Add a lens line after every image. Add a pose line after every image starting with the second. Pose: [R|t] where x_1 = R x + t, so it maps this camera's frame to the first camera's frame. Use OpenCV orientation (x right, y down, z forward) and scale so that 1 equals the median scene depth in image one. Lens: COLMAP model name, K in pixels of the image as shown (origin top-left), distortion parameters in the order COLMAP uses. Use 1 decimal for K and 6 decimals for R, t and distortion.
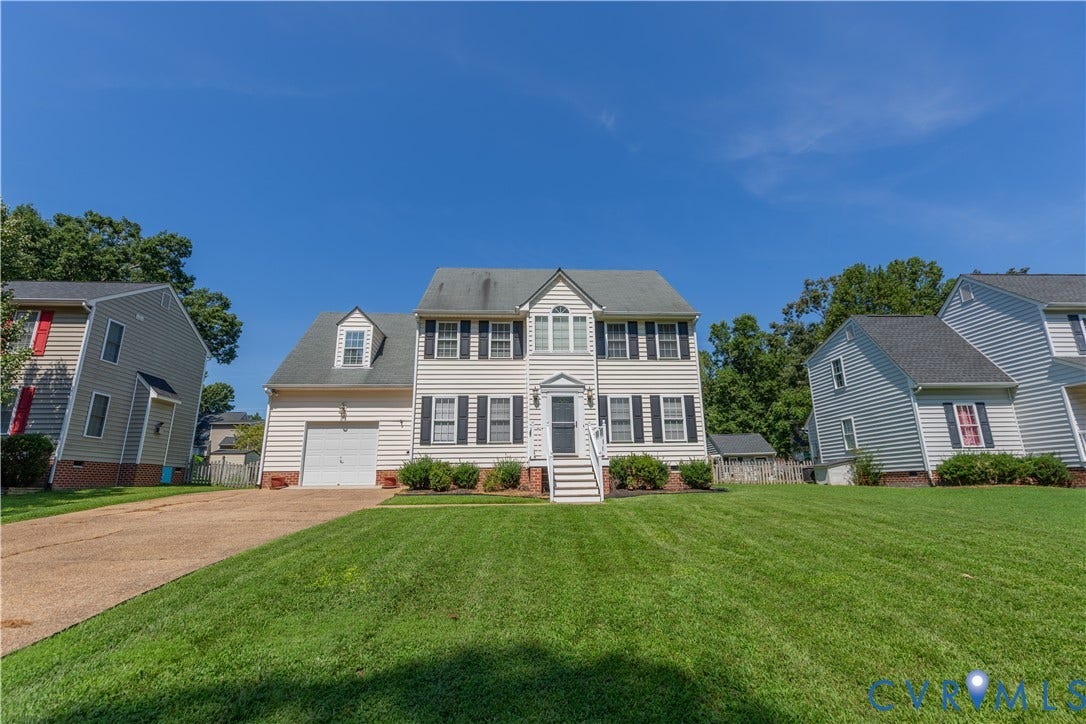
lens RADIAL K [[498.4, 0, 544.4], [0, 498.4, 355.3], [0, 0, 1]] dist [0.001846, 0.000447]
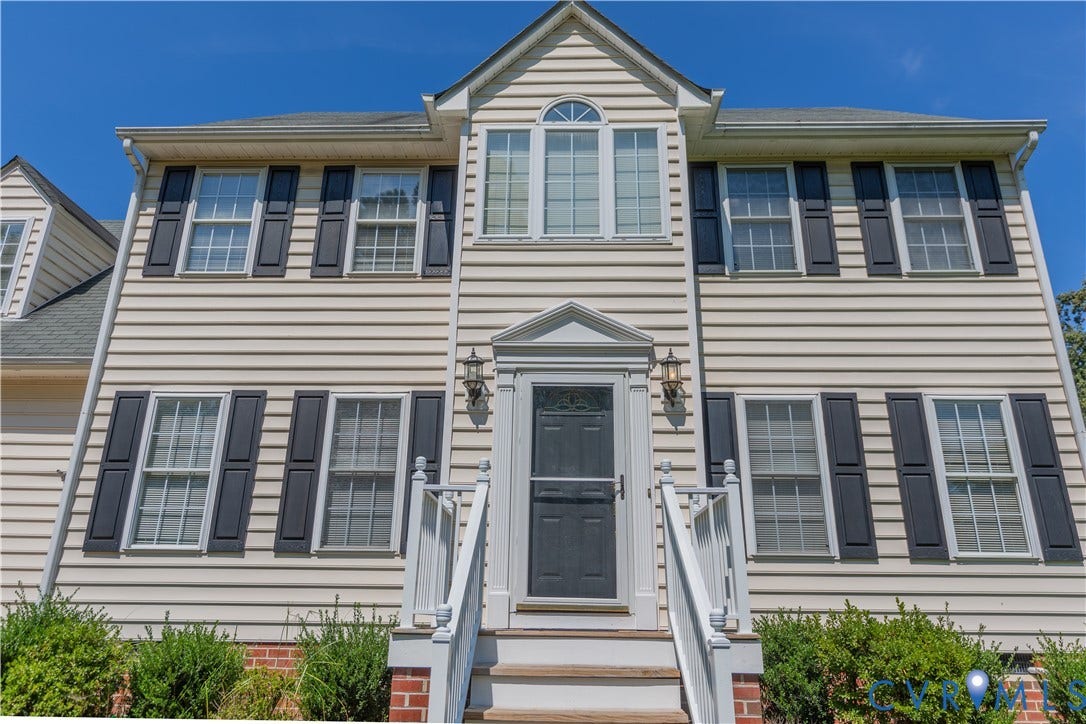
lens RADIAL K [[742.6, 0, 541.6], [0, 742.6, 347.9], [0, 0, 1]] dist [0.001113, -0.000099]
pose [[0.994531, -0.009438, -0.104018, 0.060236], [0.000025, 0.995930, -0.090125, 0.094798], [0.104445, 0.089630, 0.990484, 0.563976]]
